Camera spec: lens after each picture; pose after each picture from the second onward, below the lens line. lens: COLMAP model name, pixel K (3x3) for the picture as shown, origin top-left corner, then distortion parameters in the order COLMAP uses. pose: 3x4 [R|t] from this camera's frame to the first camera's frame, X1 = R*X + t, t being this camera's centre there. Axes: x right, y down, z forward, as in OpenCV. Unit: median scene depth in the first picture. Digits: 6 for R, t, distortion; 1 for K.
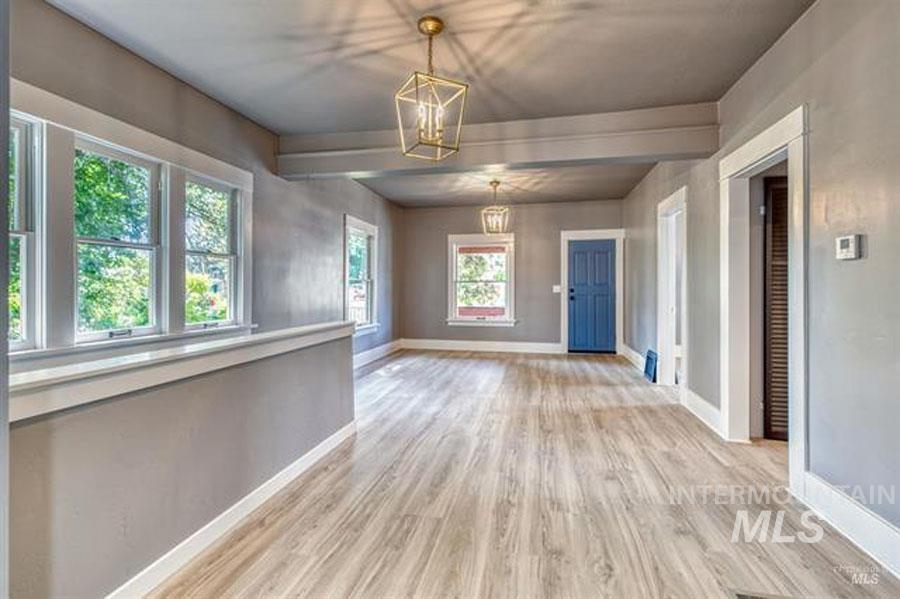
lens RADIAL K [[430.1, 0, 446.7], [0, 430.1, 284.6], [0, 0, 1]] dist [0.001081, -0.000192]
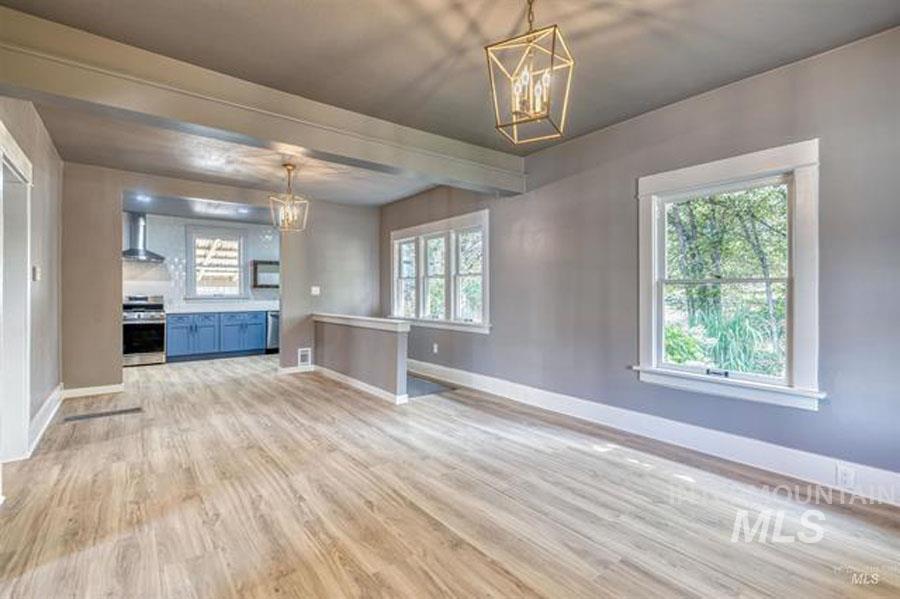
lens RADIAL K [[413.6, 0, 449.3], [0, 413.6, 296.7], [0, 0, 1]] dist [0.000553, -0.000092]
pose [[-0.648291, 0.003014, -0.761387, 0.751969], [0.003740, 0.999993, 0.000774, 0.007802], [0.761384, -0.002346, -0.648297, 2.242203]]
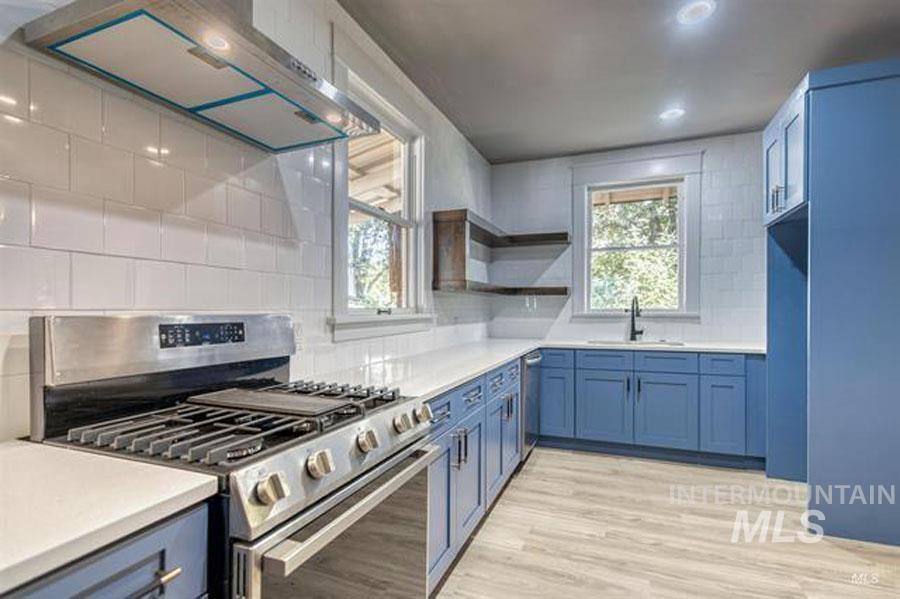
lens RADIAL K [[422.1, 0, 464.9], [0, 422.1, 312.2], [0, 0, 1]] dist [0.001754, -0.000584]
pose [[-0.131168, 0.005449, -0.991345, 0.455554], [0.004037, 0.999980, 0.004962, -0.006515], [0.991352, -0.003351, -0.131187, -0.486483]]
